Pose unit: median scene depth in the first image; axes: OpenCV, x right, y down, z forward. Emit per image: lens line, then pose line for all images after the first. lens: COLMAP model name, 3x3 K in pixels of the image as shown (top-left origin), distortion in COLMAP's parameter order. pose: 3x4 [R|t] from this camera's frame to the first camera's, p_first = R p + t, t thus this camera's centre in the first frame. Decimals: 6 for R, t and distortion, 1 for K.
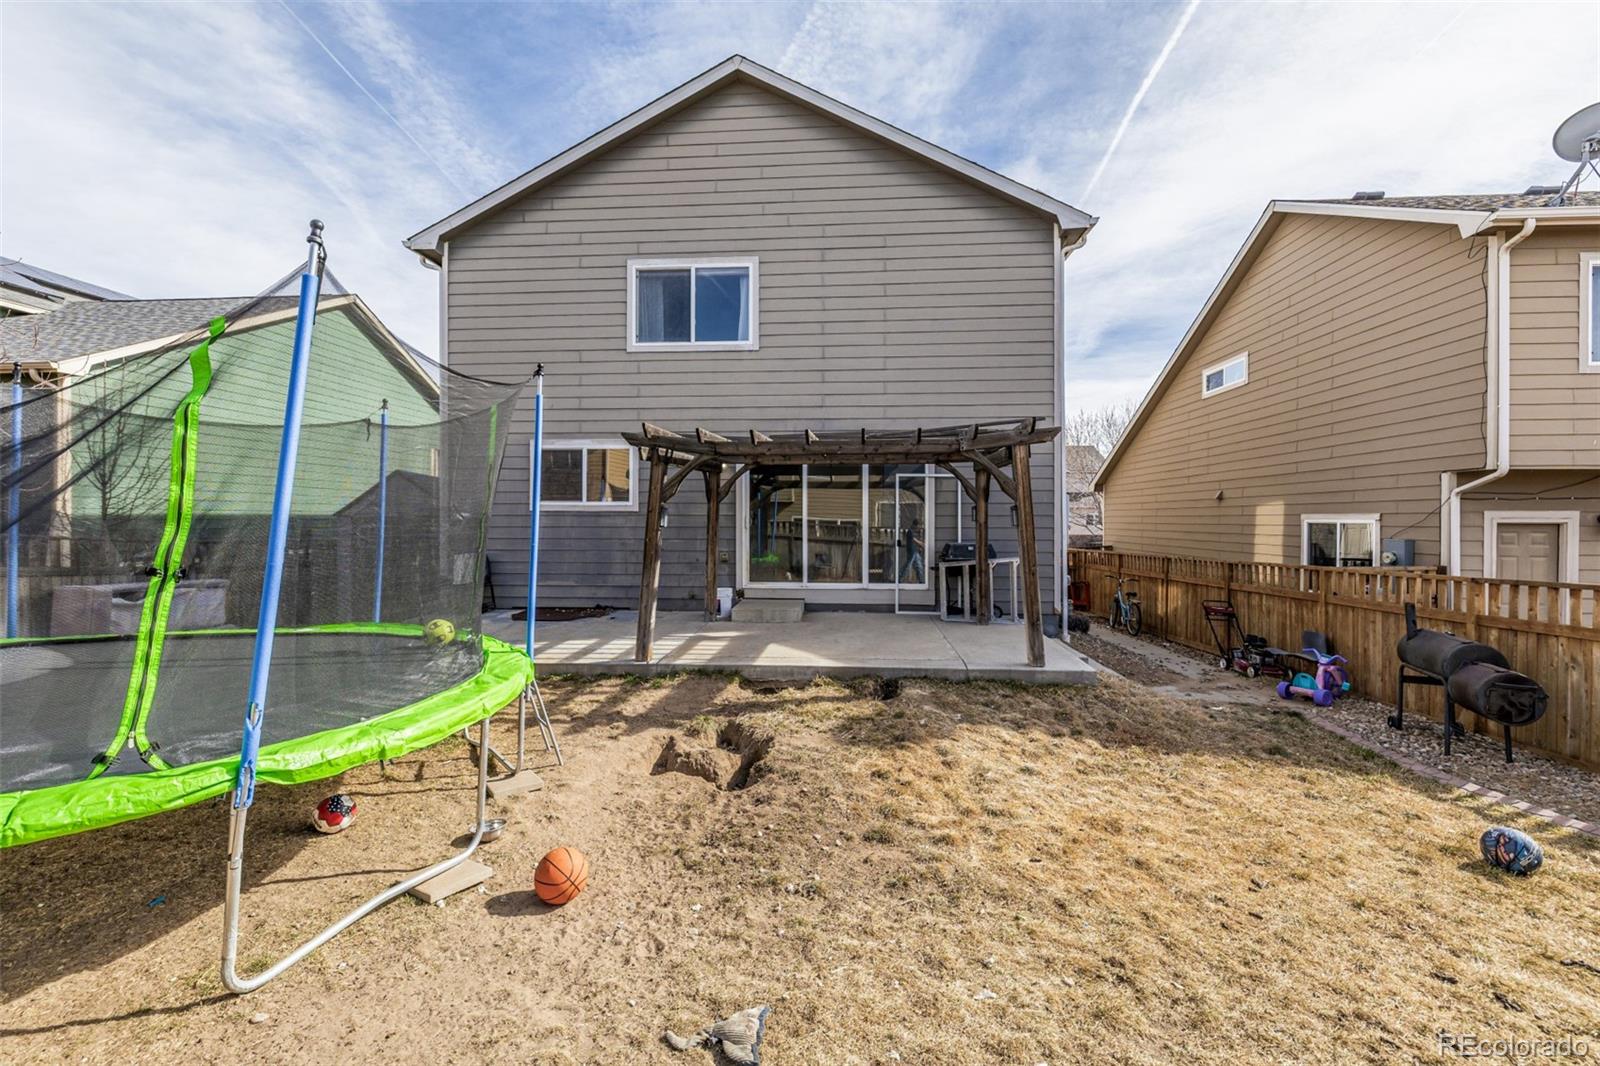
lens RADIAL K [[671.1, 0, 805.7], [0, 671.1, 524.6], [0, 0, 1]] dist [-0.002545, 0.000694]
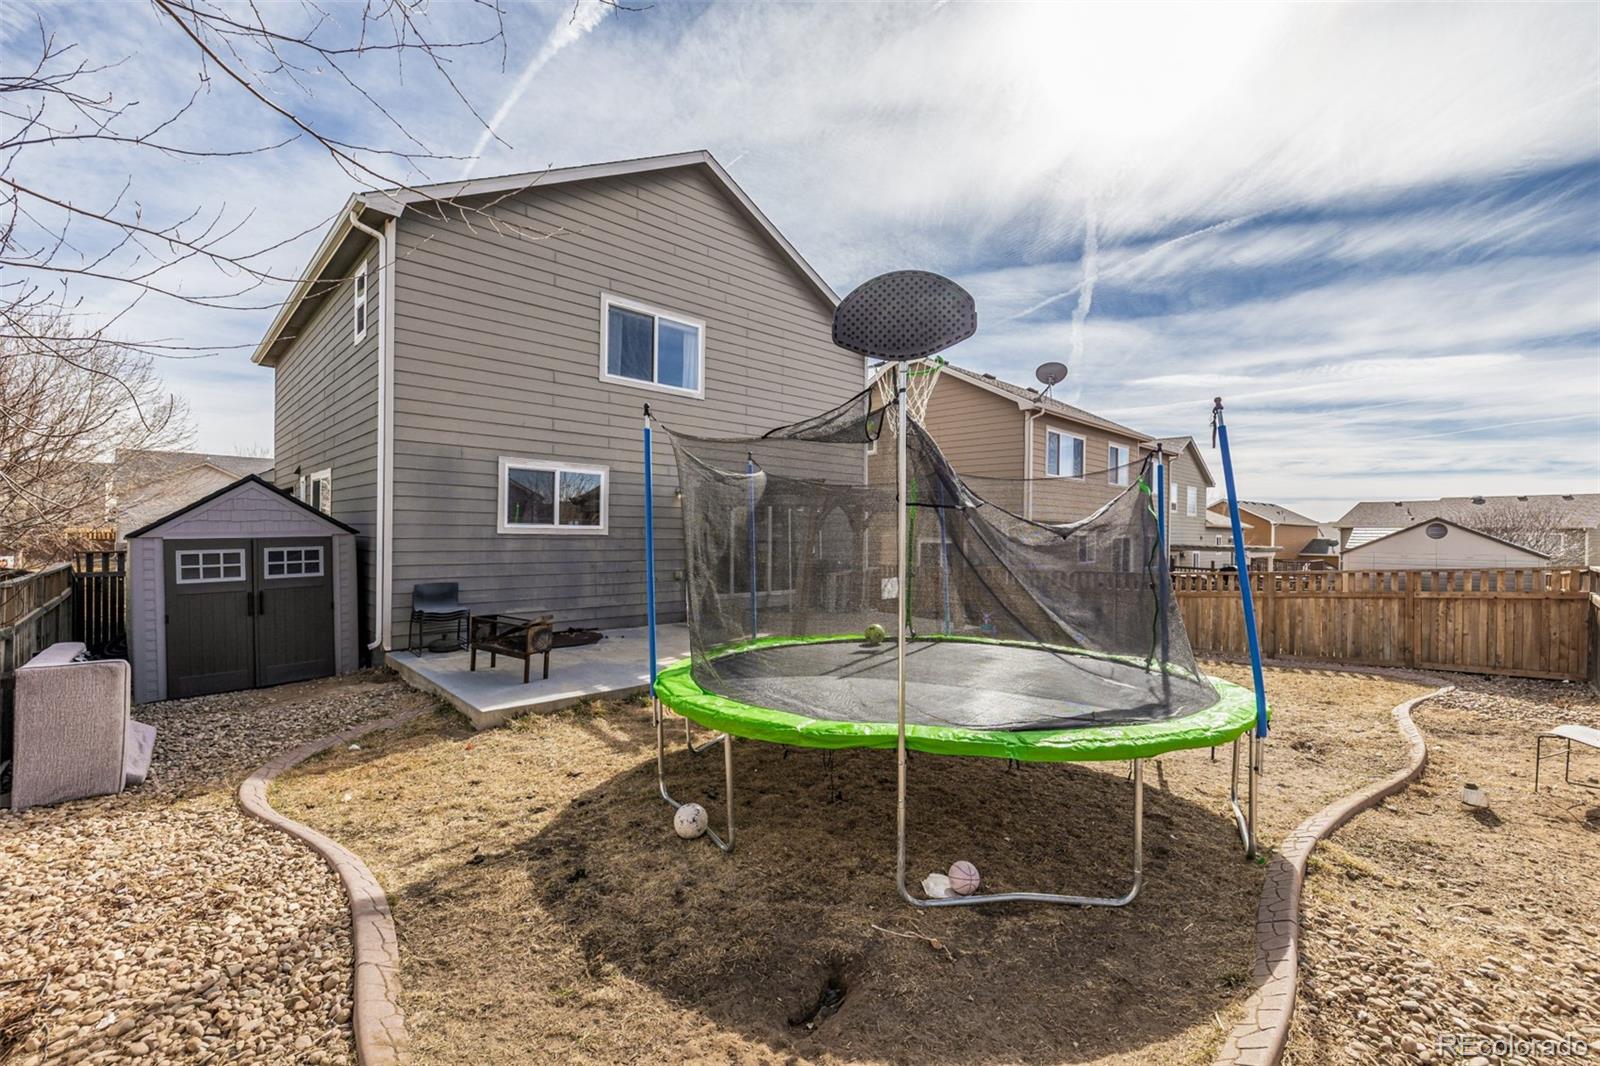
lens RADIAL K [[671.1, 0, 809.3], [0, 671.1, 535.4], [0, 0, 1]] dist [-0.002545, 0.000694]
pose [[0.666118, 0.004693, 0.745831, -0.831459], [-0.009967, 0.999947, 0.002610, -0.025279], [-0.745780, -0.009173, 0.666130, 0.067097]]
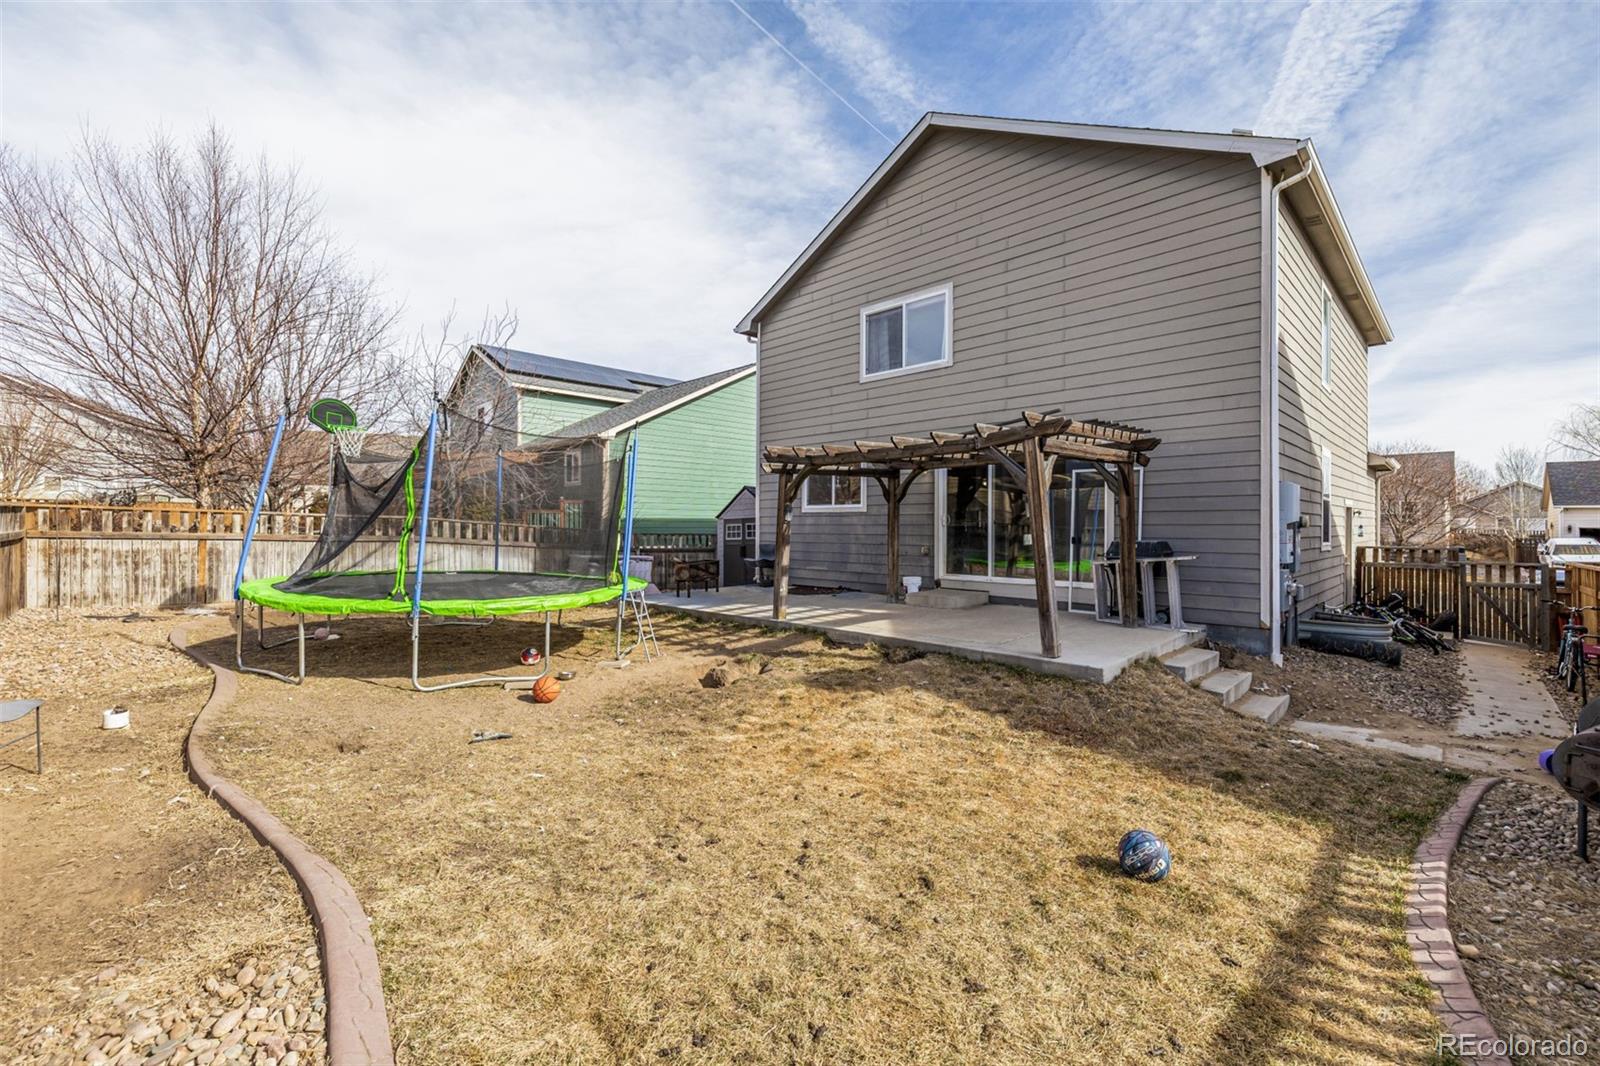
lens RADIAL K [[671.1, 0, 802.1], [0, 671.1, 527.9], [0, 0, 1]] dist [-0.002545, 0.000694]
pose [[0.755731, 0.001953, -0.654879, 0.470444], [-0.005051, 0.999983, -0.002847, 0.013812], [0.654863, 0.005460, 0.755728, -0.004387]]
